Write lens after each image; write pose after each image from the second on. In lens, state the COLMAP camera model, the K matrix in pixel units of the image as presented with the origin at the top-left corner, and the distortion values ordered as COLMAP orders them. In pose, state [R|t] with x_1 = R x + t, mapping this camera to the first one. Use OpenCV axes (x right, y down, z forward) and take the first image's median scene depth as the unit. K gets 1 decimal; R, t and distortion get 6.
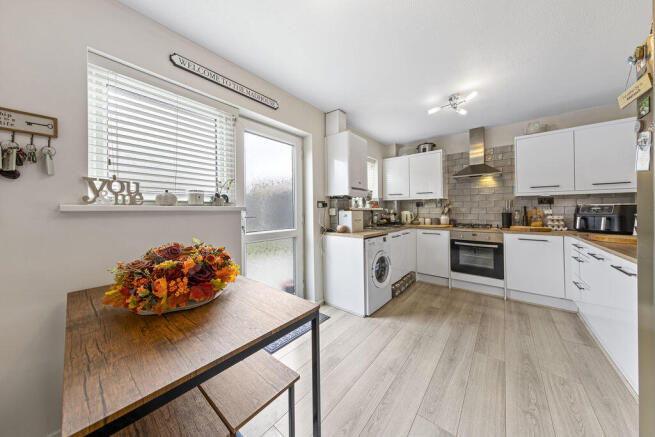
lens RADIAL K [[207.3, 0, 325.9], [0, 207.3, 207.7], [0, 0, 1]] dist [0.004580, -0.000537]
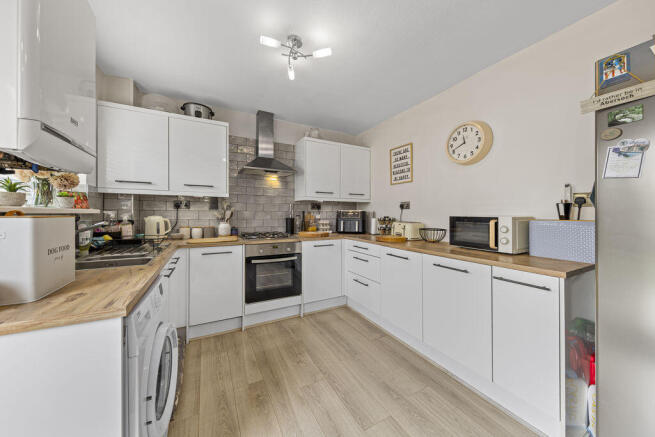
lens RADIAL K [[231.6, 0, 331.9], [0, 231.6, 212.6], [0, 0, 1]] dist [0.002720, -0.000191]
pose [[0.361316, 0.011089, 0.932377, -0.009633], [-0.016386, 0.999850, -0.005541, 0.004886], [-0.932299, -0.013276, 0.361444, 0.548095]]
